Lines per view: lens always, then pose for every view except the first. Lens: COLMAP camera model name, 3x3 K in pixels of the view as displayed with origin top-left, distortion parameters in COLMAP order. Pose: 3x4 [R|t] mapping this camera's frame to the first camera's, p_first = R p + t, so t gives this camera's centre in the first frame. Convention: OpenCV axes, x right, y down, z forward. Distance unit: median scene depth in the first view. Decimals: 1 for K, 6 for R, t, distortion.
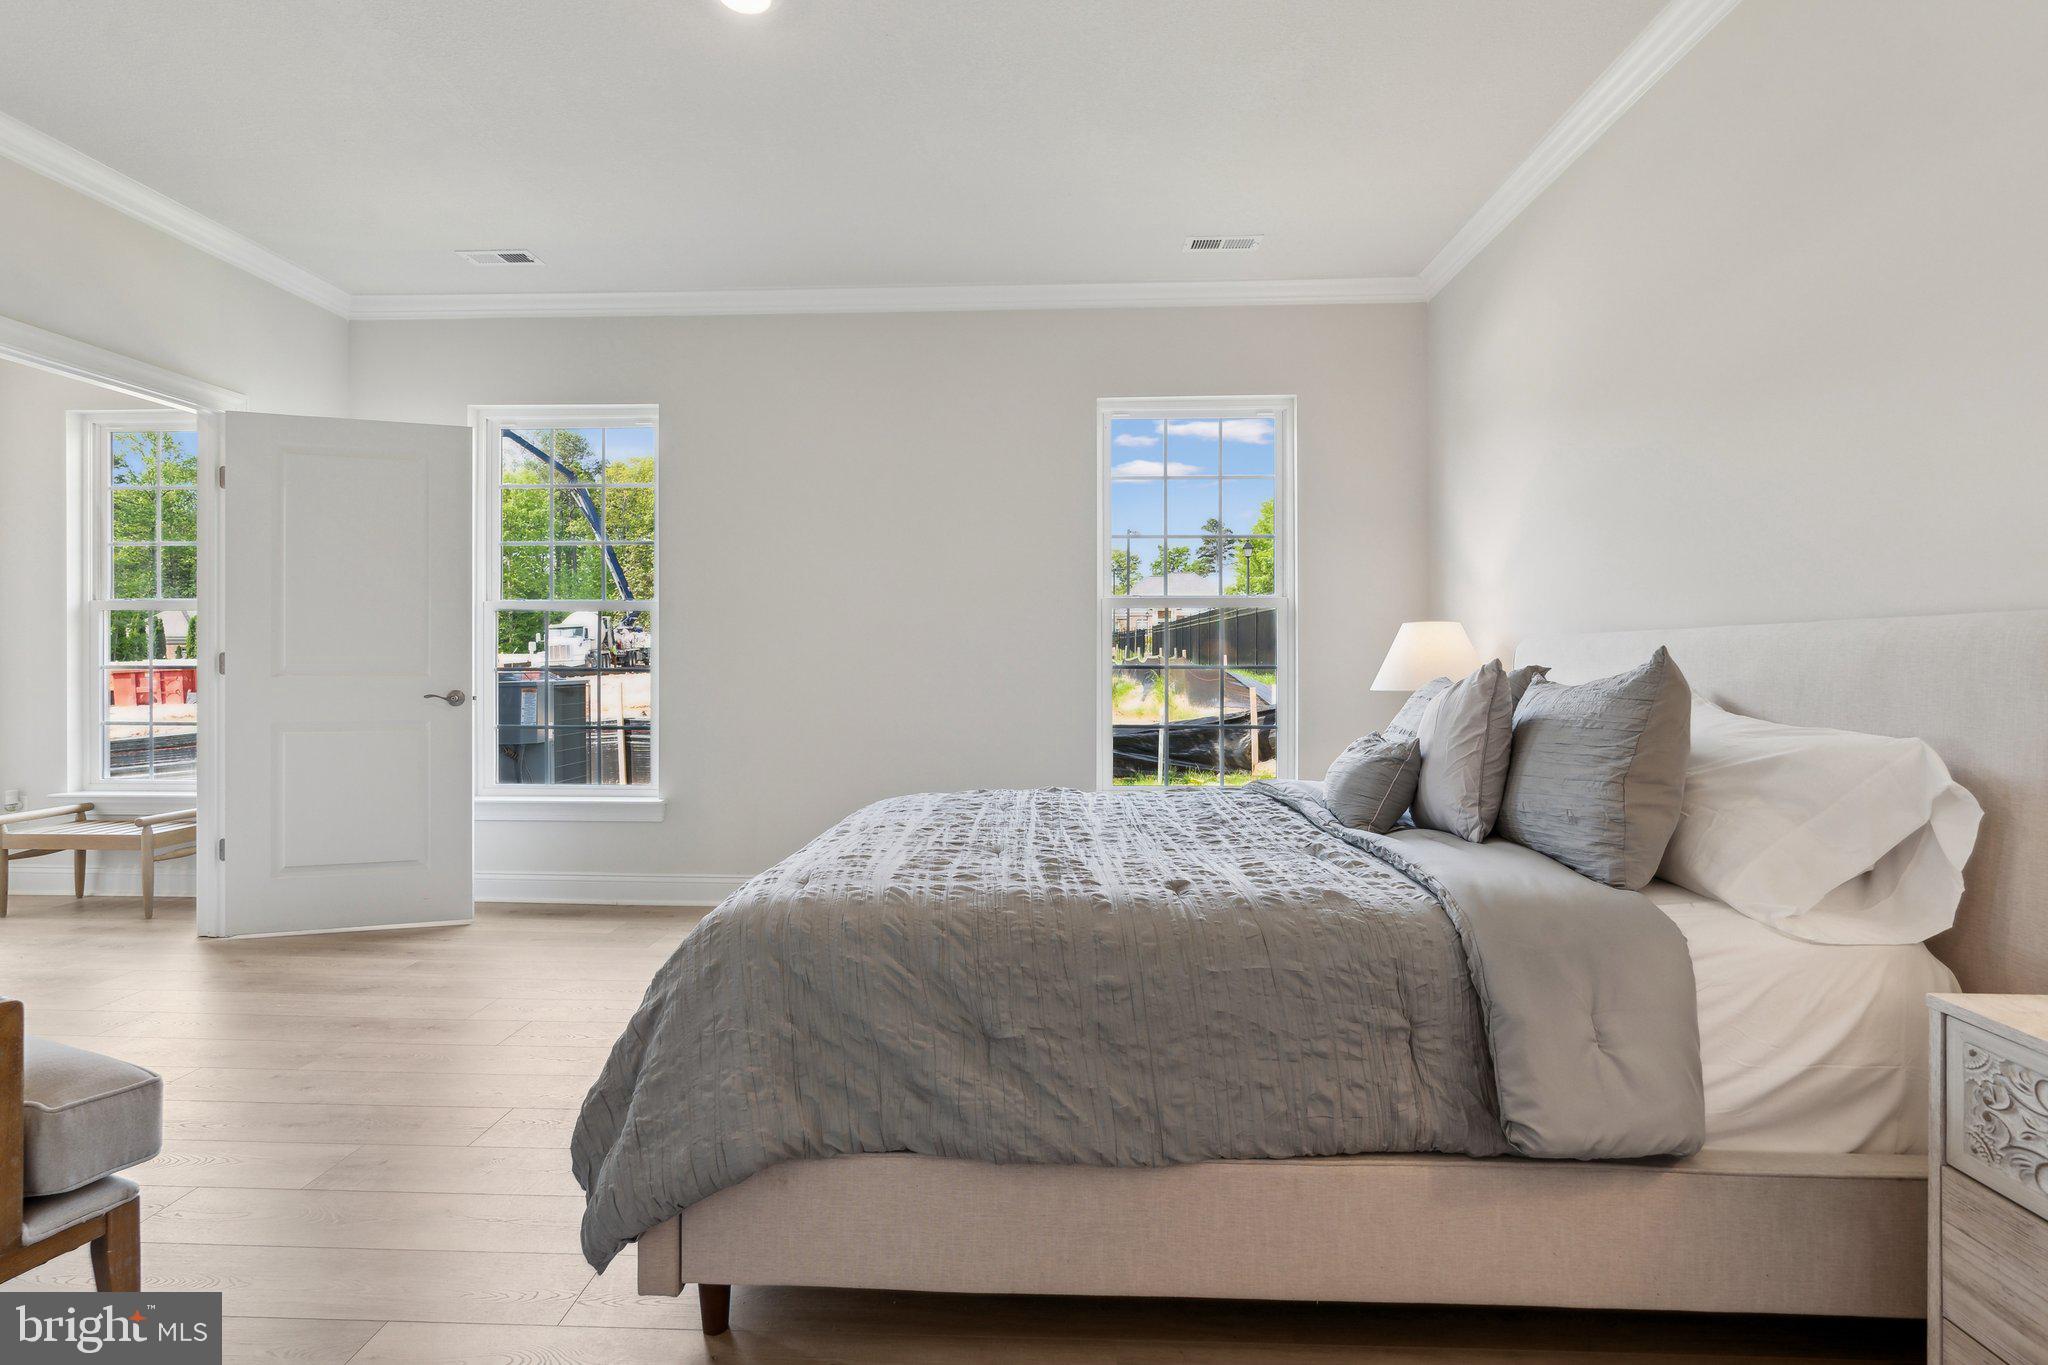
lens RADIAL K [[1008.4, 0, 1024.0], [0, 1008.4, 682.5], [0, 0, 1]] dist [0.001788, 0.000260]
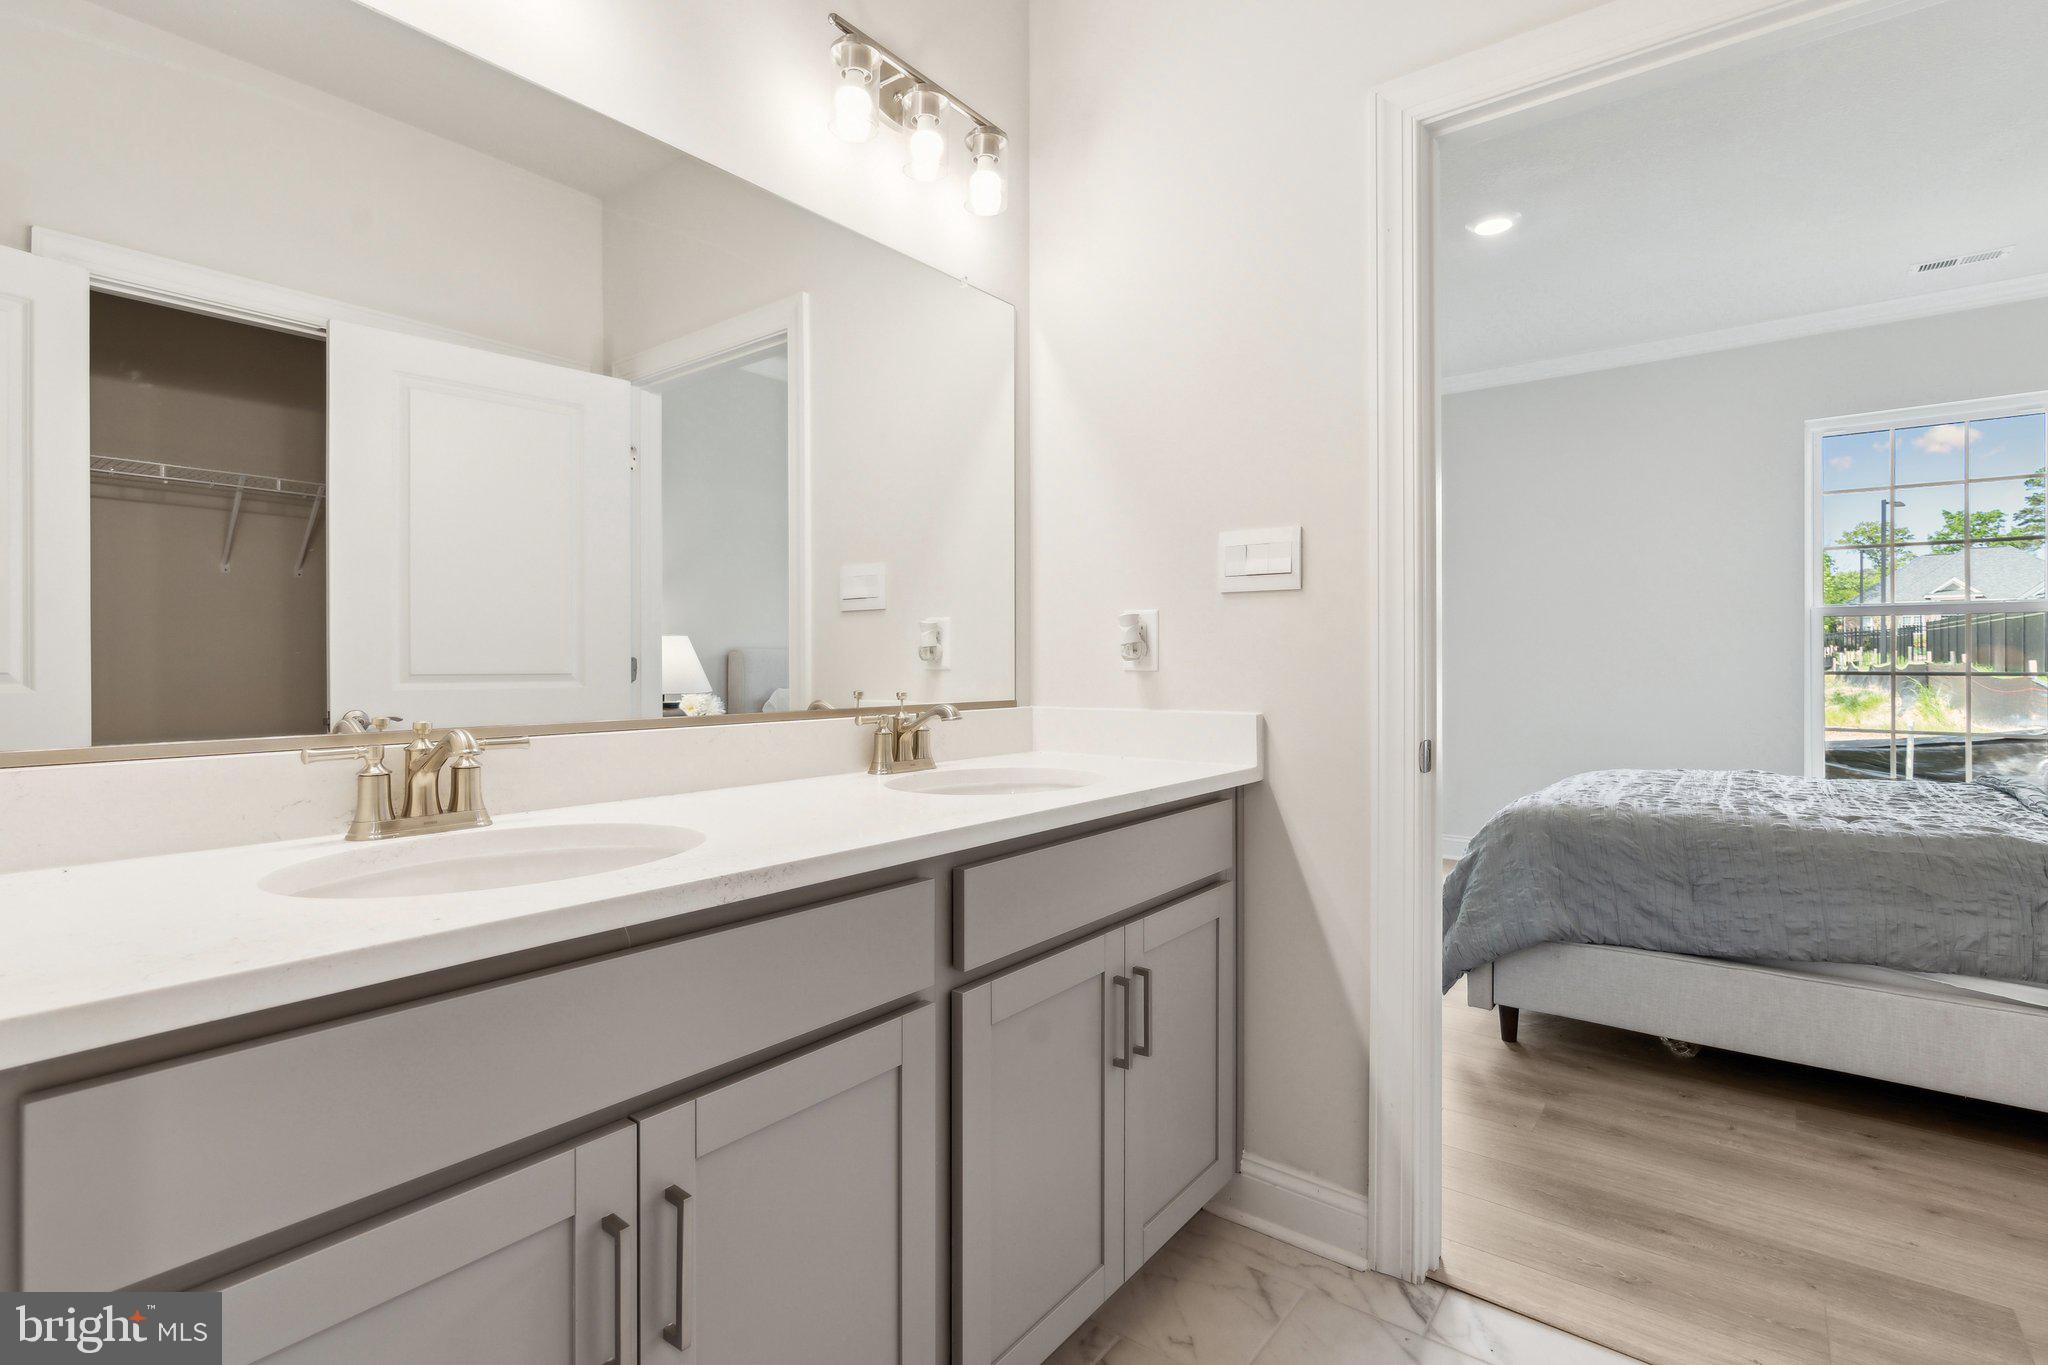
lens RADIAL K [[1008.4, 0, 1024.0], [0, 1008.4, 682.5], [0, 0, 1]] dist [0.001788, 0.000260]
pose [[0.821336, 0.005199, -0.570421, 0.005507], [-0.009361, 0.999947, -0.004366, 0.020799], [0.570368, 0.008926, 0.821341, -0.854912]]
